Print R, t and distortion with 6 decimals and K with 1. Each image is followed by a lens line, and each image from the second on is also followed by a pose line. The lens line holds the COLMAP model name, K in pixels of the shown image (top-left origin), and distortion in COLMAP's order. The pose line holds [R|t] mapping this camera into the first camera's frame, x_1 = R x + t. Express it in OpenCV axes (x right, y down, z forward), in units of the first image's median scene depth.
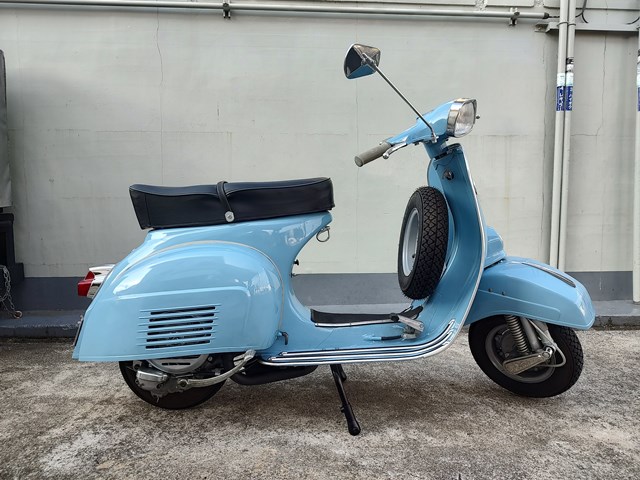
lens RADIAL K [[473.3, 0, 320.0], [0, 473.3, 240.0], [0, 0, 1]] dist [0.023856, 0.002794]
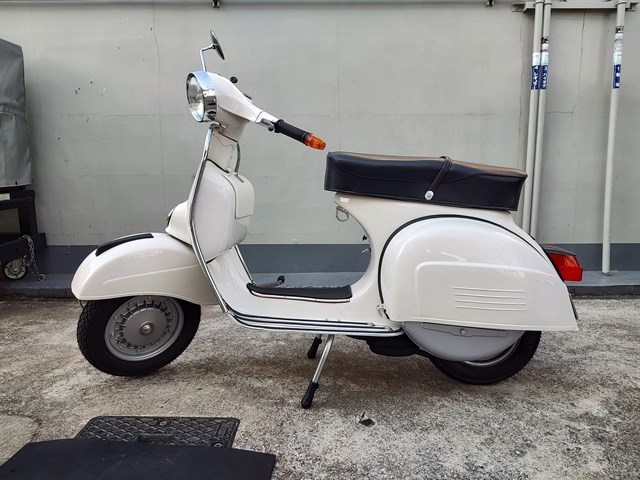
lens RADIAL K [[473.3, 0, 320.0], [0, 473.3, 240.0], [0, 0, 1]] dist [0.023856, 0.002794]
pose [[0.997455, 0.007151, -0.070938, 0.118482], [-0.001829, 0.997196, 0.074806, -0.021928], [0.071274, -0.074486, 0.994672, -0.094836]]
